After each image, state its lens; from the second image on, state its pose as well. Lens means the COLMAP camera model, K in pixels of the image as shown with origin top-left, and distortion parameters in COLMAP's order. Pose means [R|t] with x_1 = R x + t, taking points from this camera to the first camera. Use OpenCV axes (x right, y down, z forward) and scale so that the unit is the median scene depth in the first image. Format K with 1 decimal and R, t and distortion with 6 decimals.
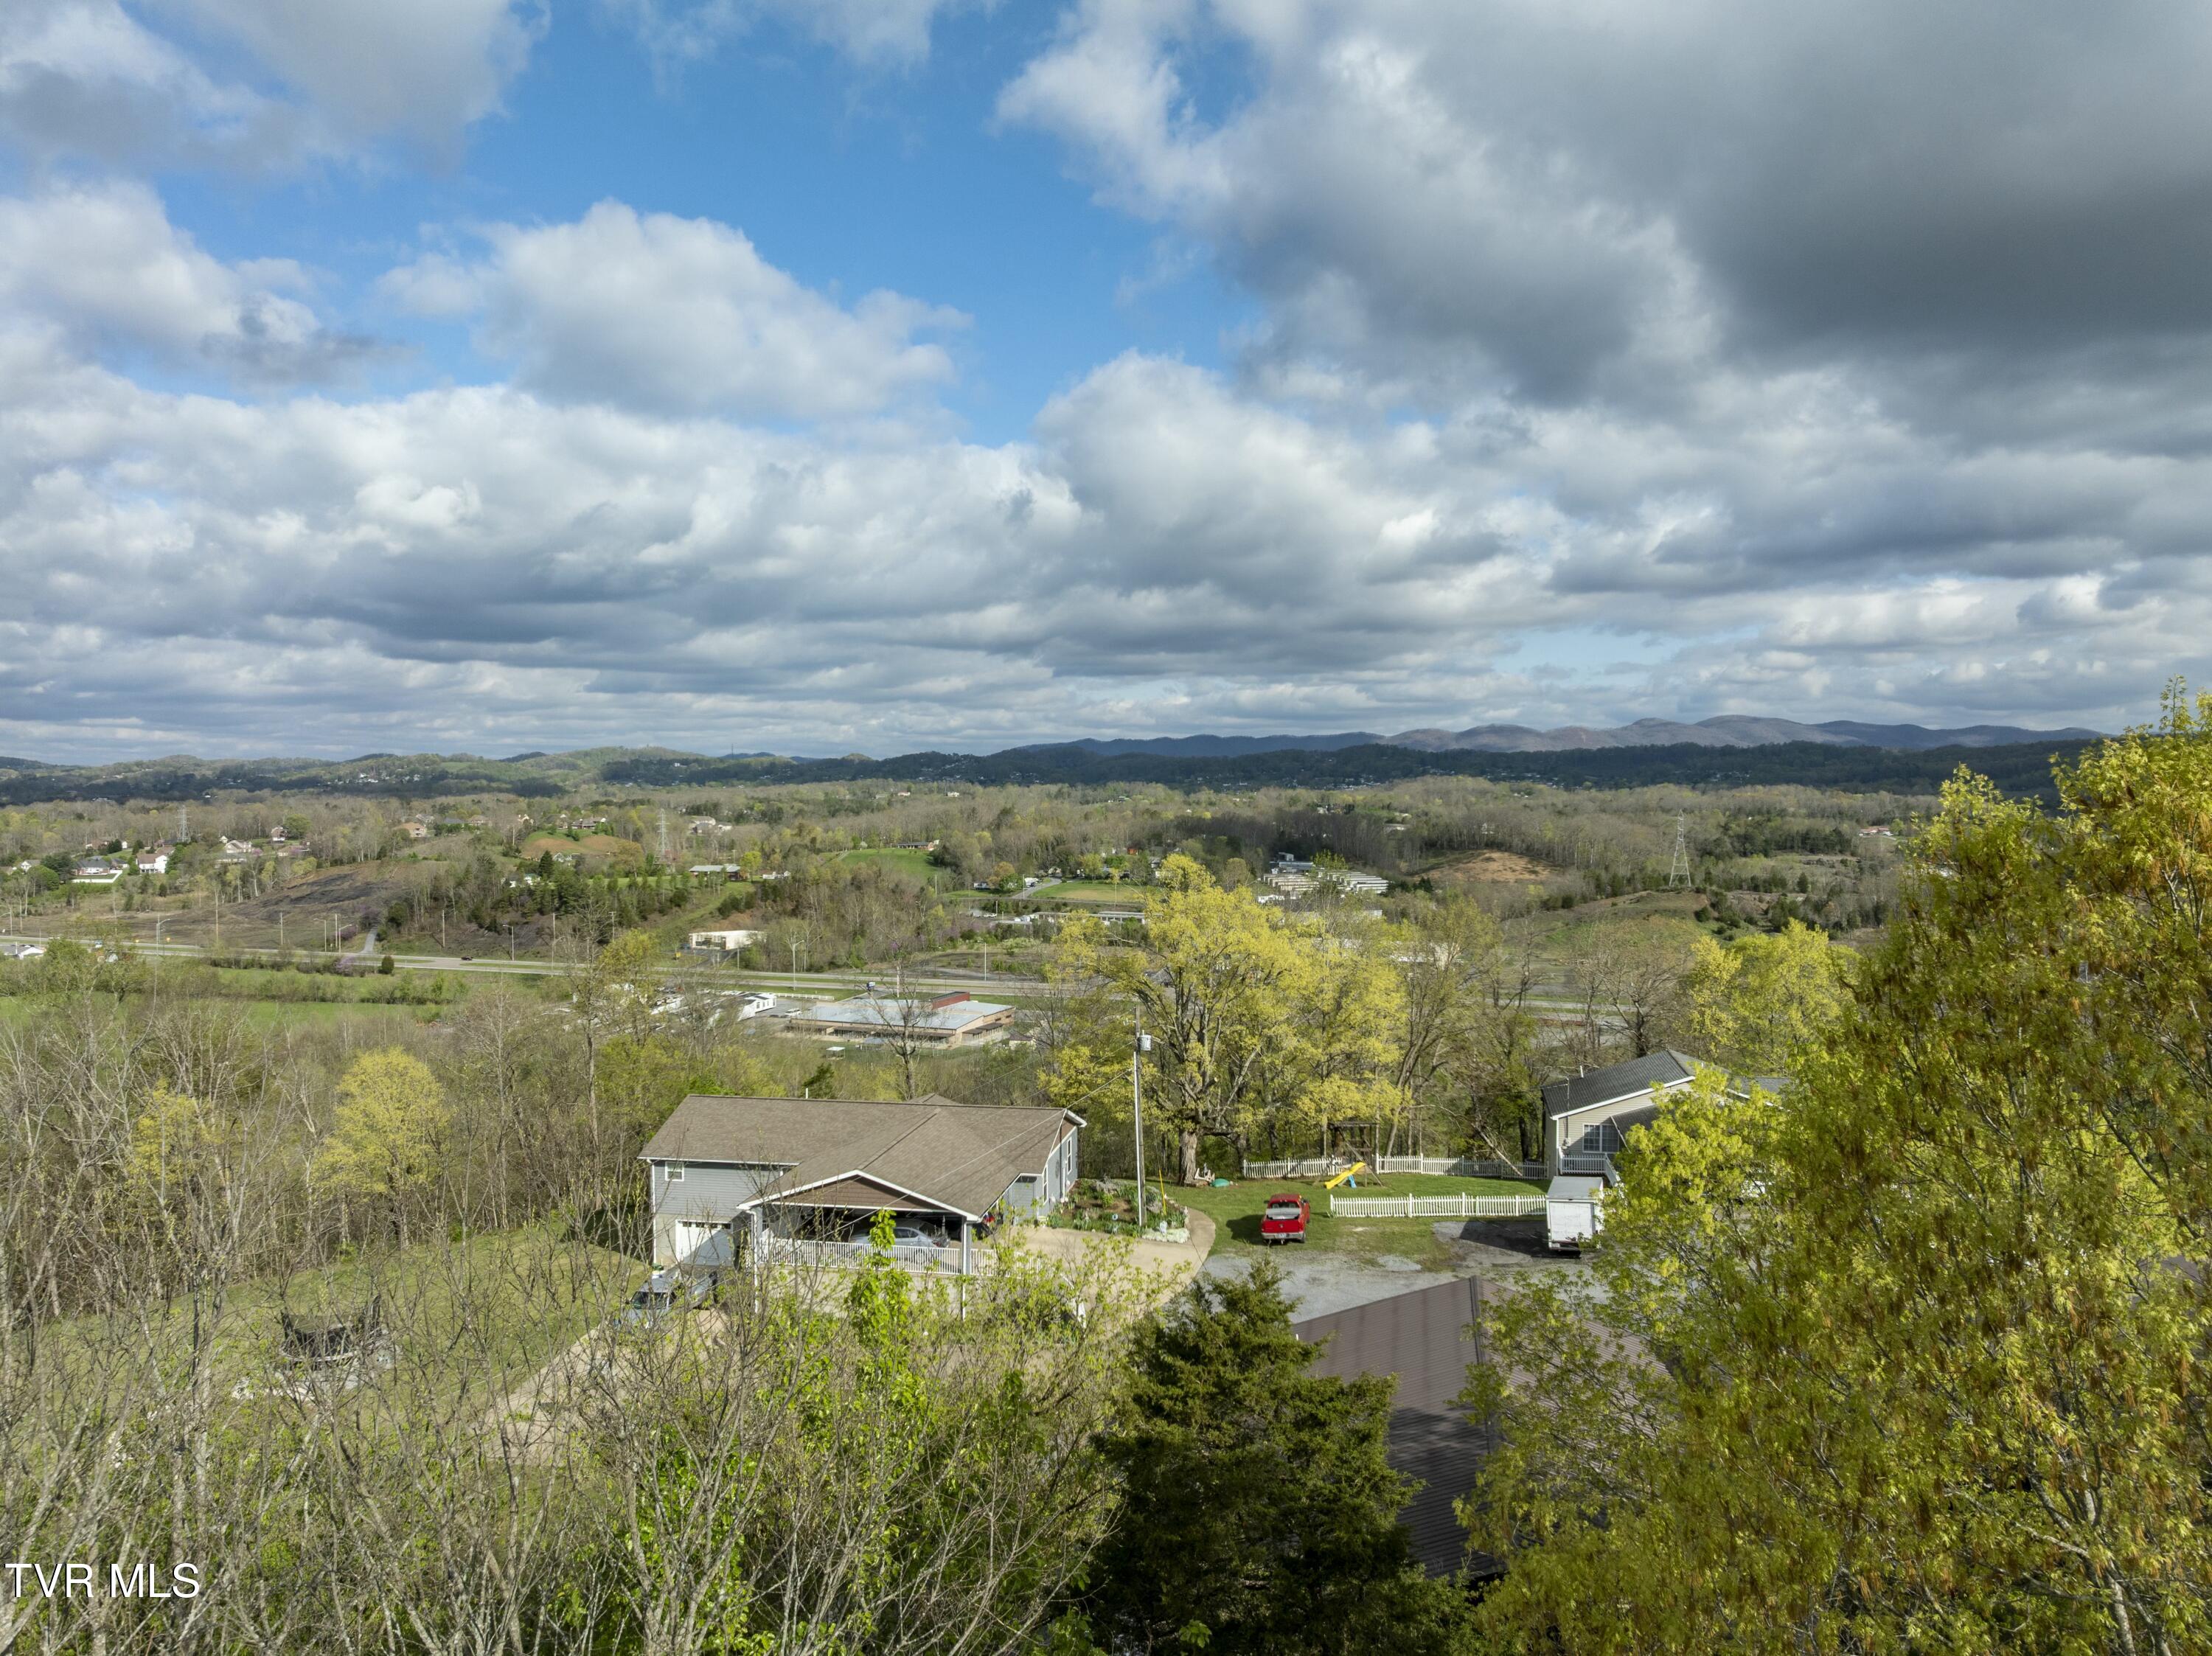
lens RADIAL K [[1552.4, 0, 1116.1], [0, 1552.4, 875.6], [0, 0, 1]] dist [-0.027807, -0.014874]
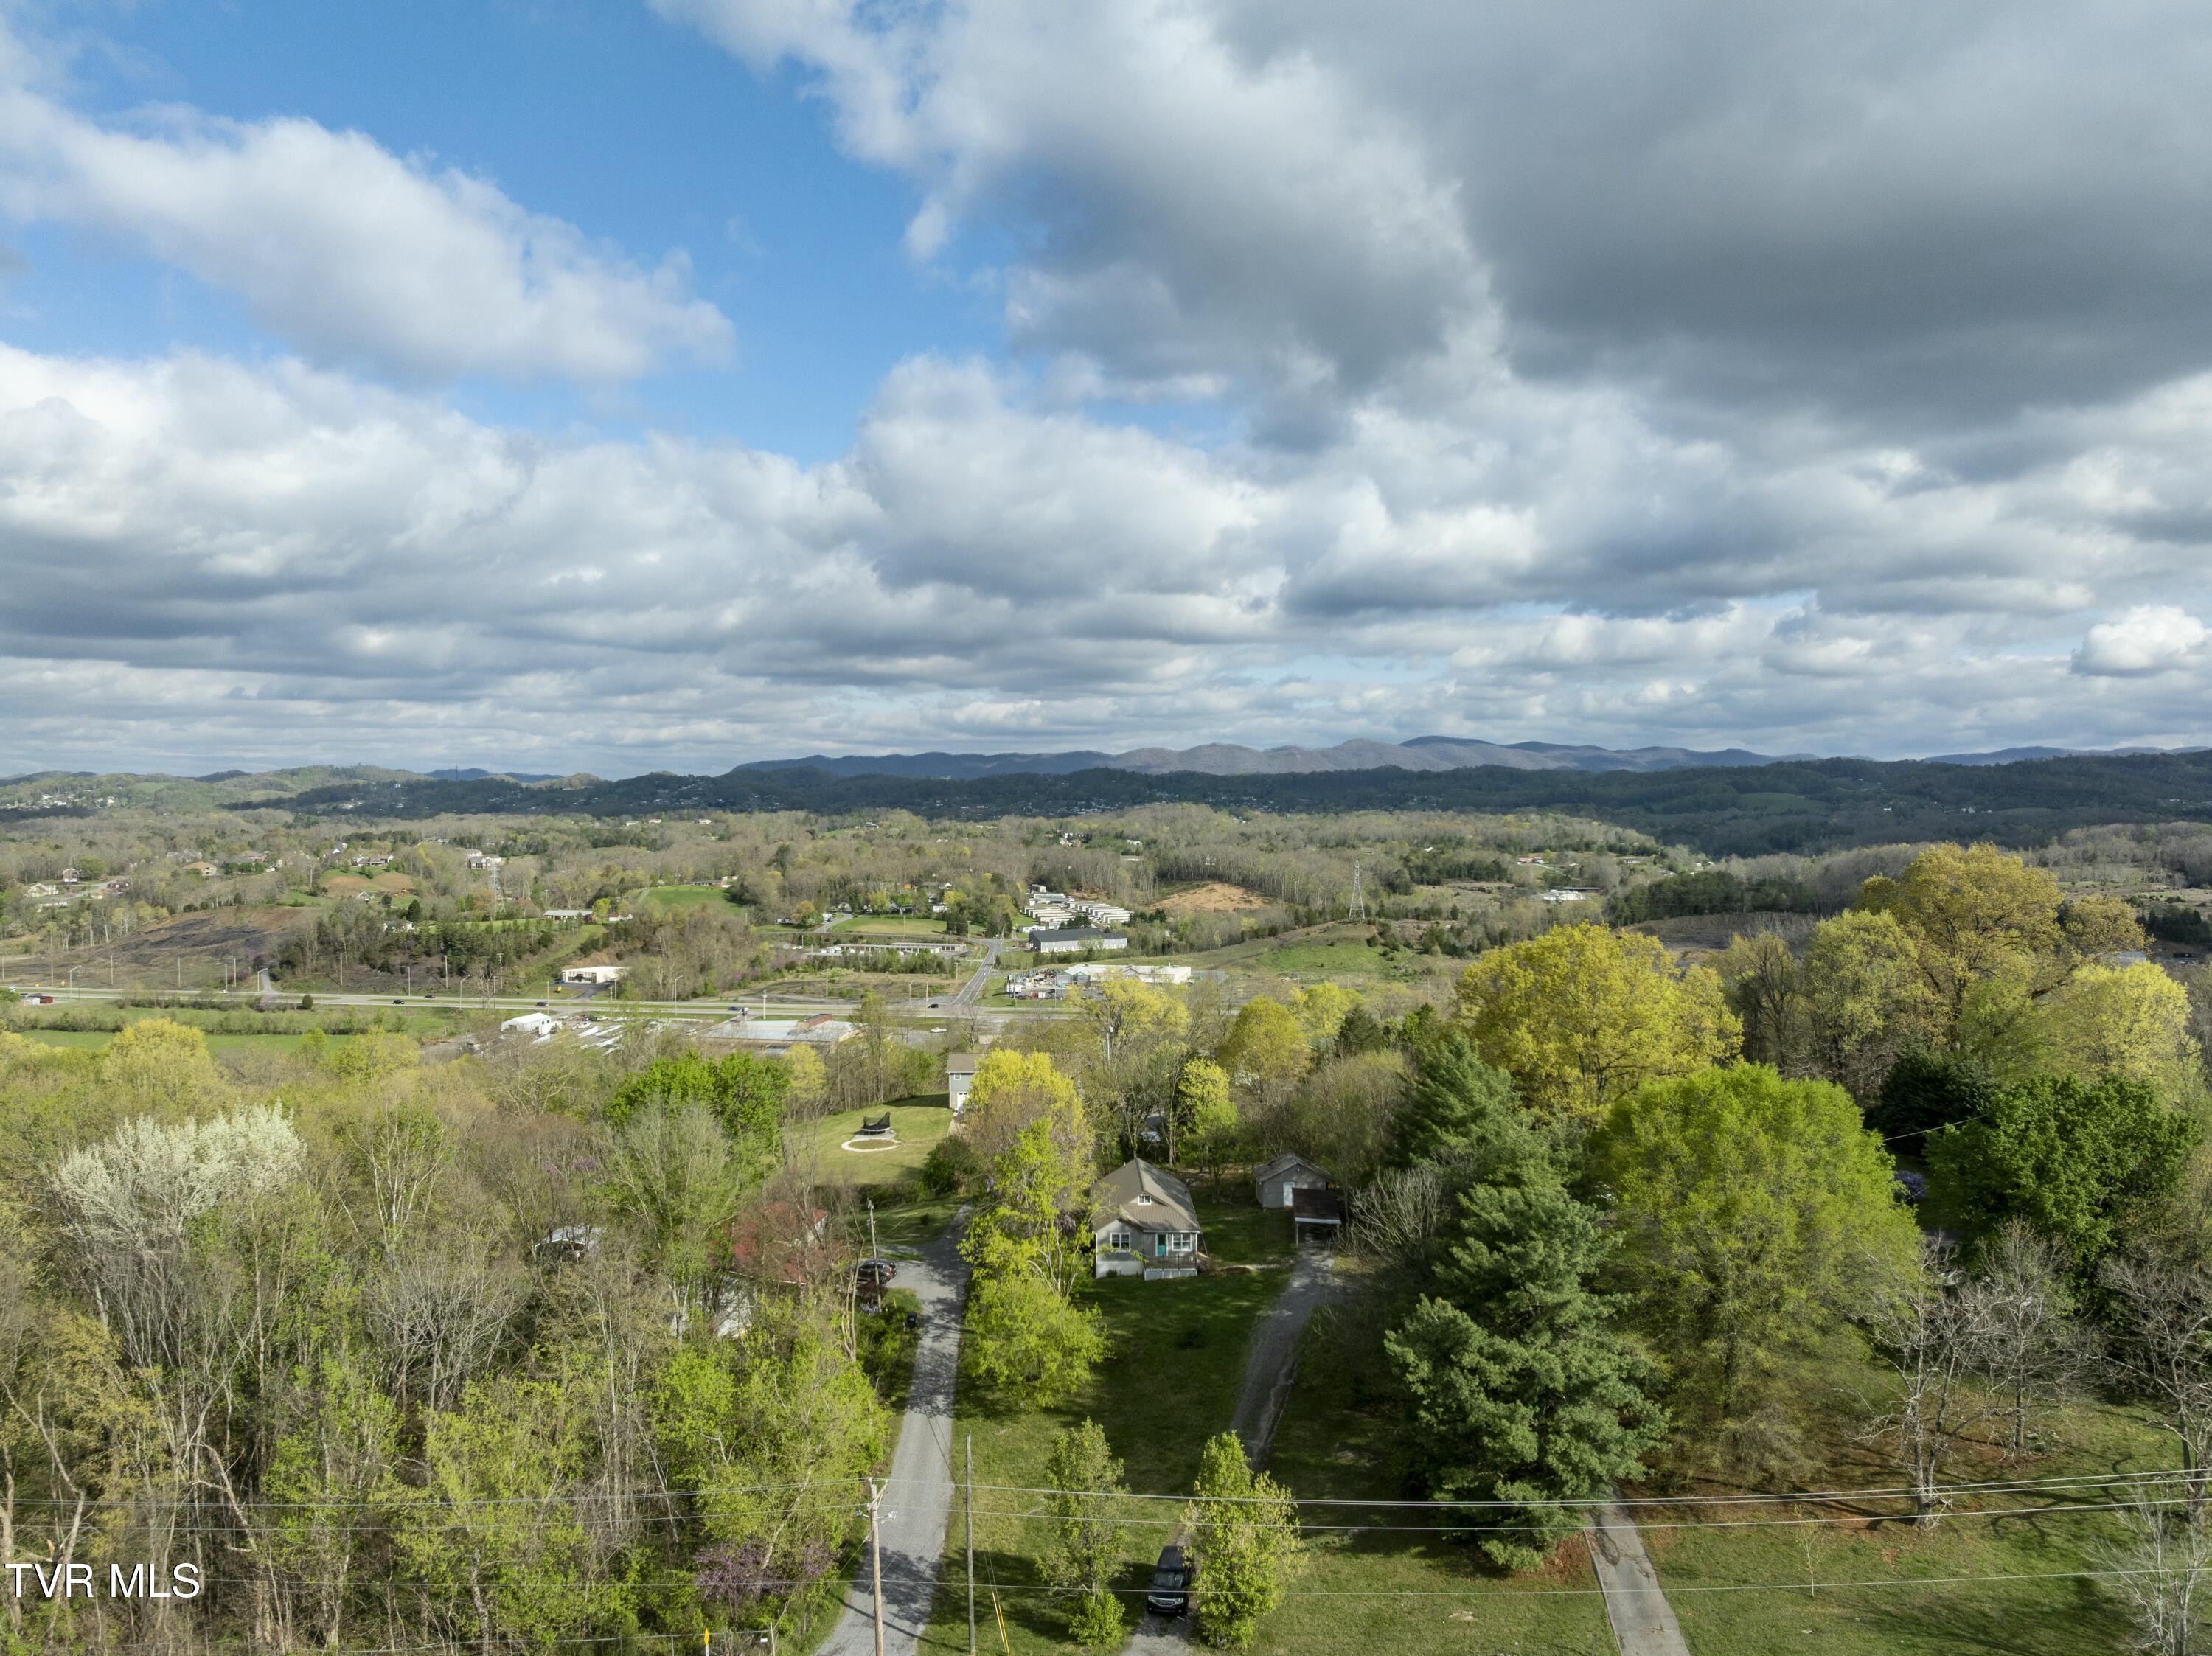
lens RADIAL K [[1552.4, 0, 1116.1], [0, 1552.4, 875.6], [0, 0, 1]] dist [-0.027807, -0.014874]
pose [[0.984693, -0.008695, 0.174079, -0.045334], [0.010253, 0.999915, -0.008048, -0.016033], [-0.173994, 0.009710, 0.984699, -0.186368]]
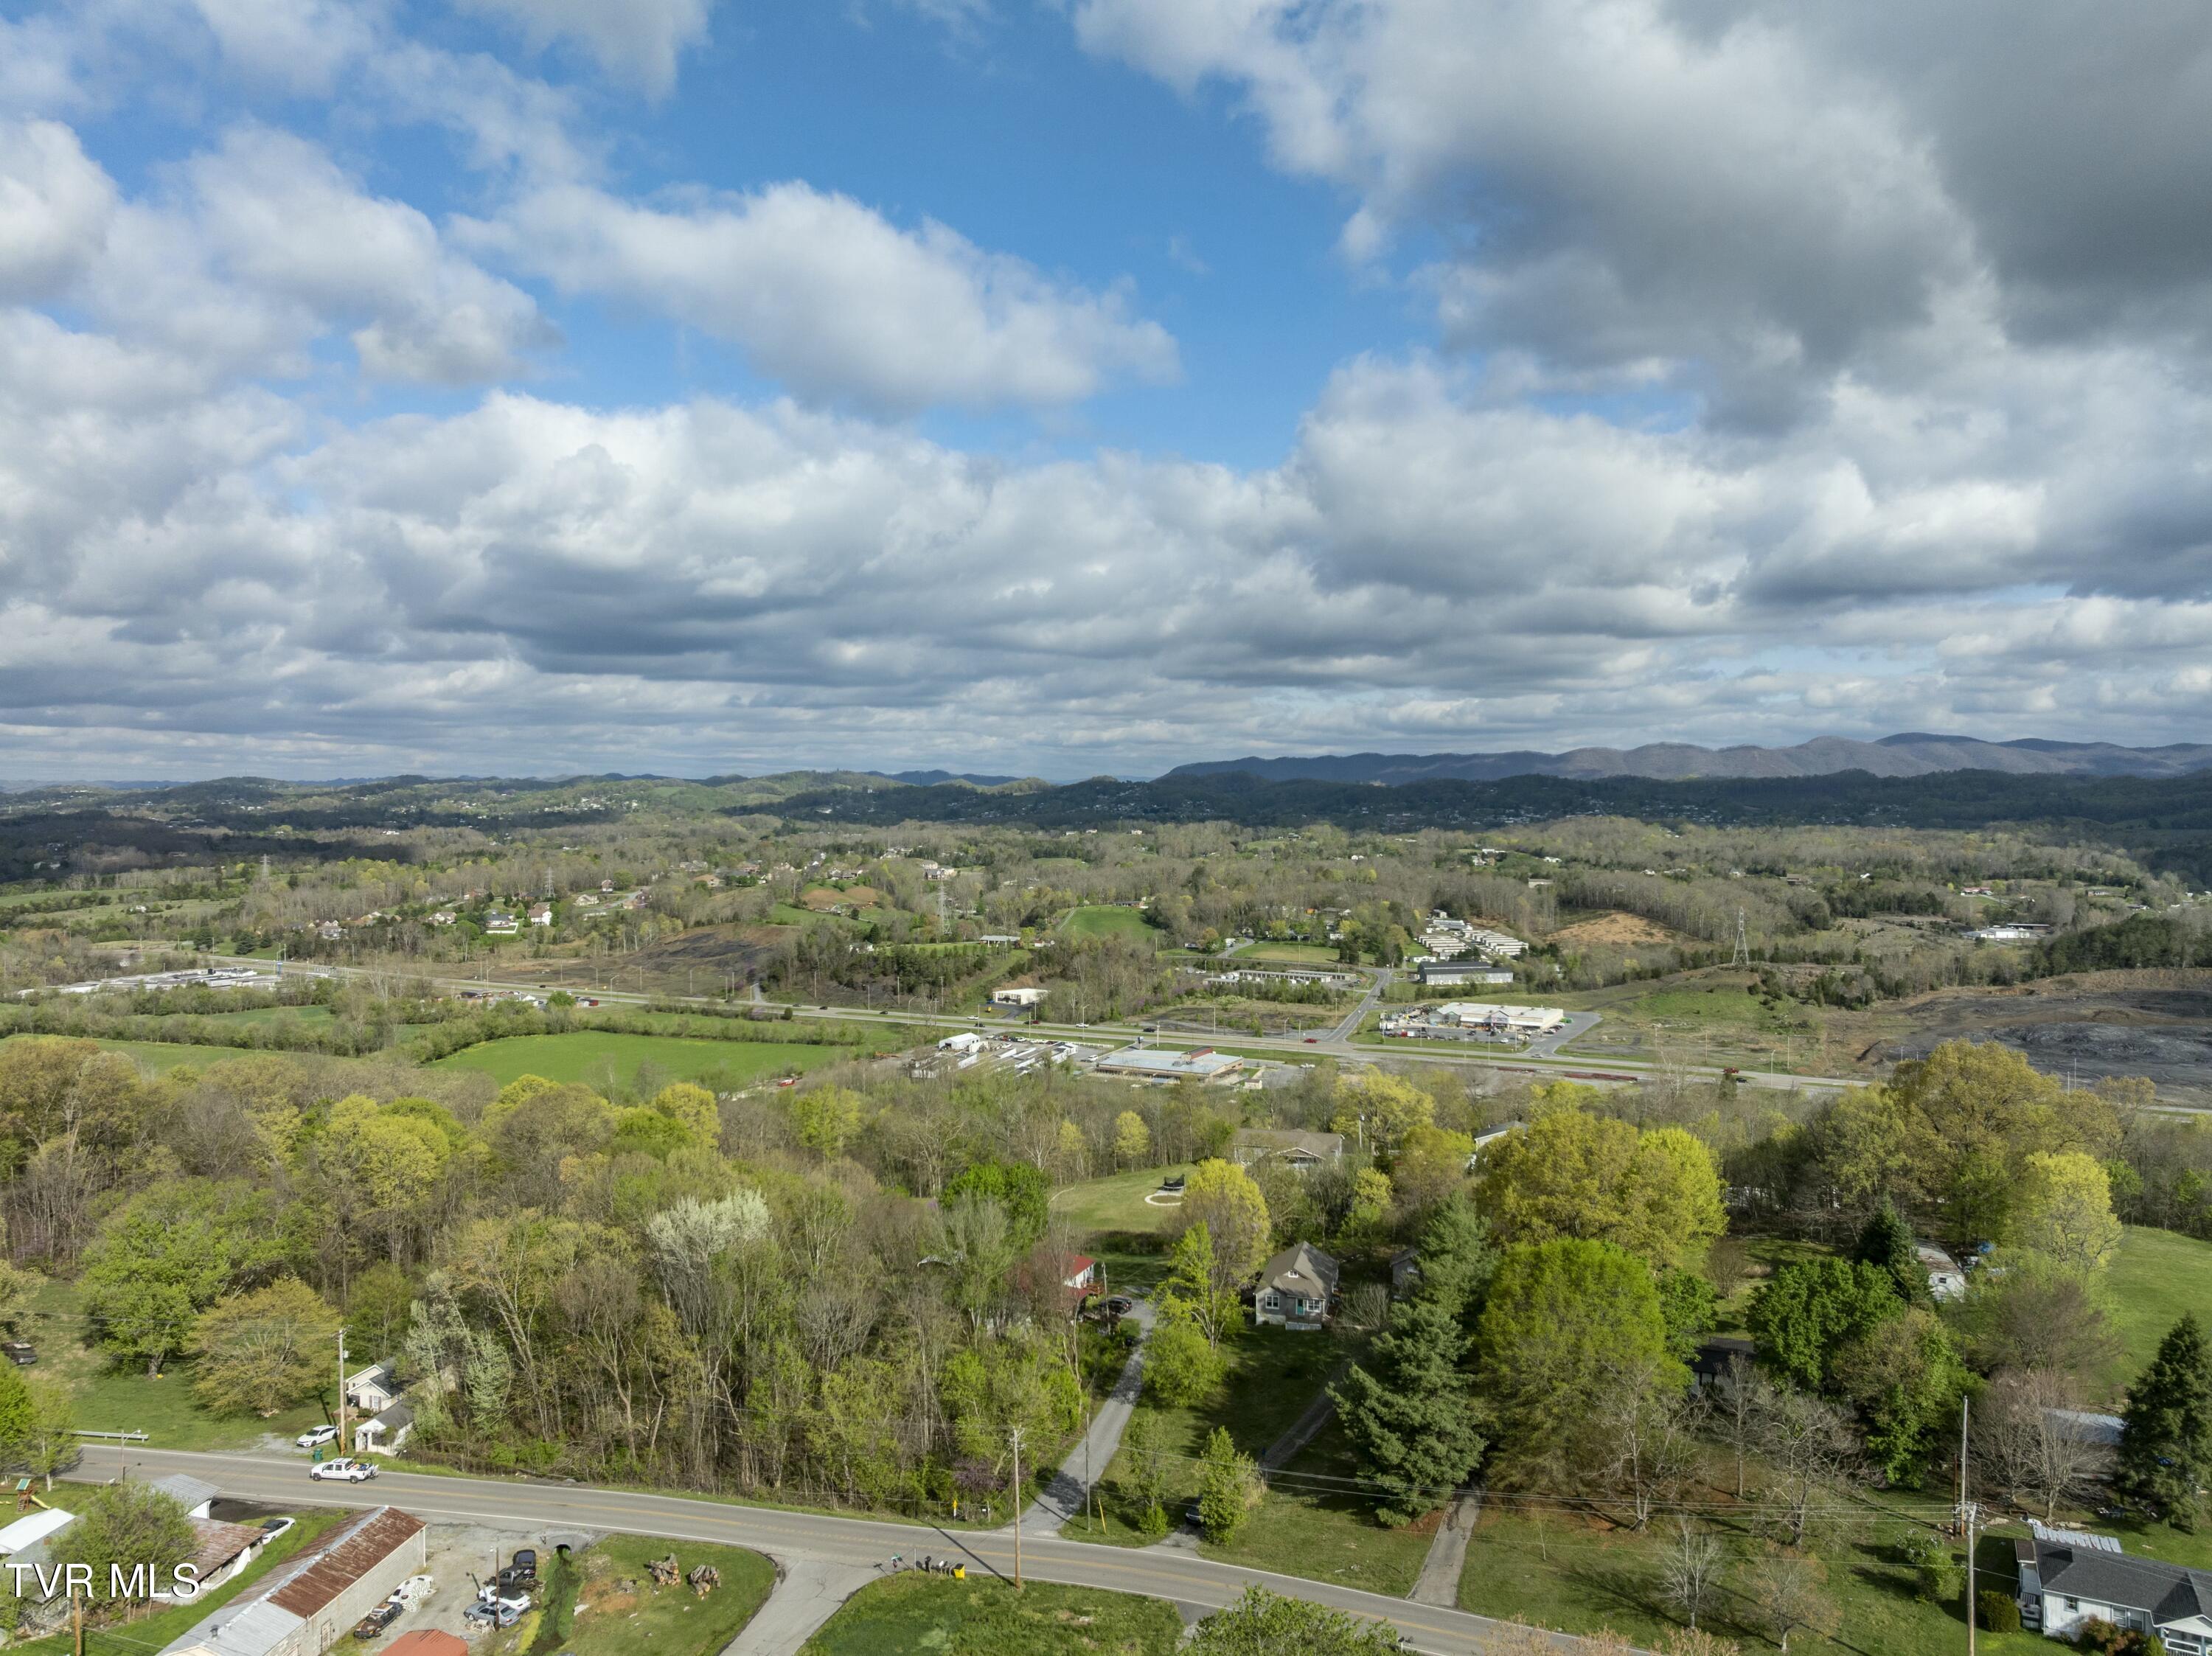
lens RADIAL K [[1552.4, 0, 1116.1], [0, 1552.4, 875.6], [0, 0, 1]] dist [-0.027807, -0.014874]
pose [[0.994578, 0.007371, -0.103734, -0.017789], [-0.008119, 0.999944, -0.006792, -0.042239], [0.103678, 0.007597, 0.994582, -0.265225]]
